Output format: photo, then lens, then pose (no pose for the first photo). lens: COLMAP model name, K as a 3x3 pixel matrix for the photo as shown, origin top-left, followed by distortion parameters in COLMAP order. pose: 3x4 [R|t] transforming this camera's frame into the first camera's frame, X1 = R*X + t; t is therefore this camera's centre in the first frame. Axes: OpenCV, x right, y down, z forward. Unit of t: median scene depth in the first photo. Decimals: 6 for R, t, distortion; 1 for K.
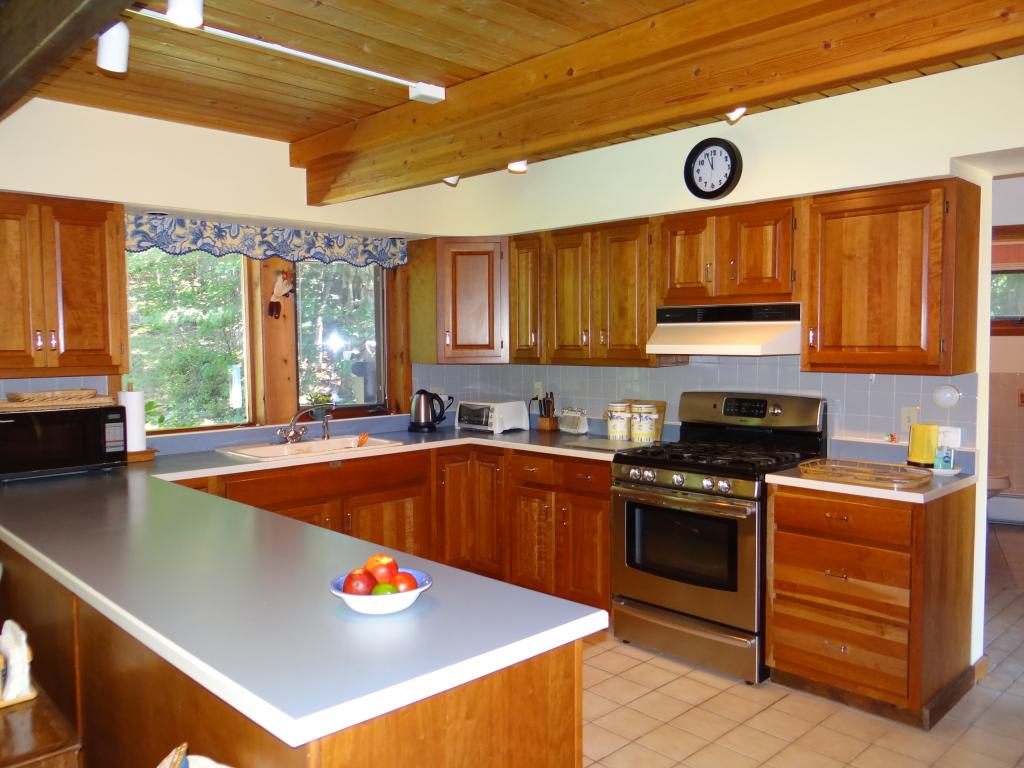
lens RADIAL K [[815.1, 0, 509.6], [0, 815.1, 385.8], [0, 0, 1]] dist [-0.005205, 0.002319]
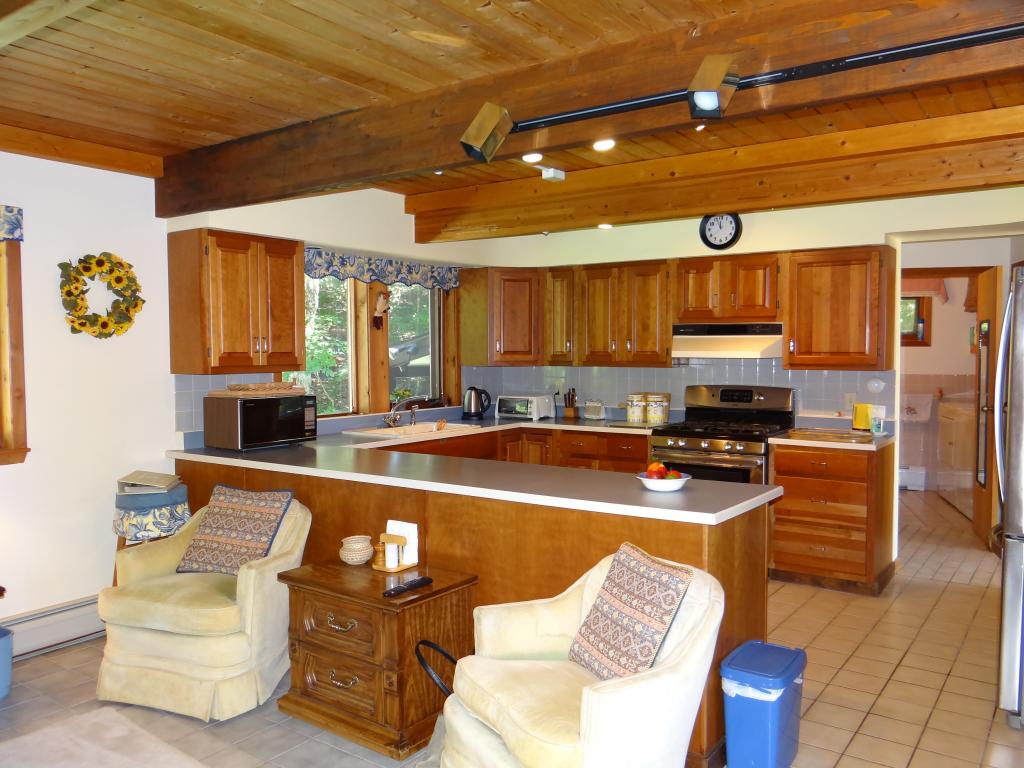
lens RADIAL K [[815.1, 0, 510.3], [0, 815.1, 384.2], [0, 0, 1]] dist [-0.005205, 0.002319]
pose [[0.983129, -0.002520, 0.182898, -0.376693], [0.005311, 0.999877, -0.014772, 0.026991], [-0.182838, 0.015494, 0.983021, -0.339082]]
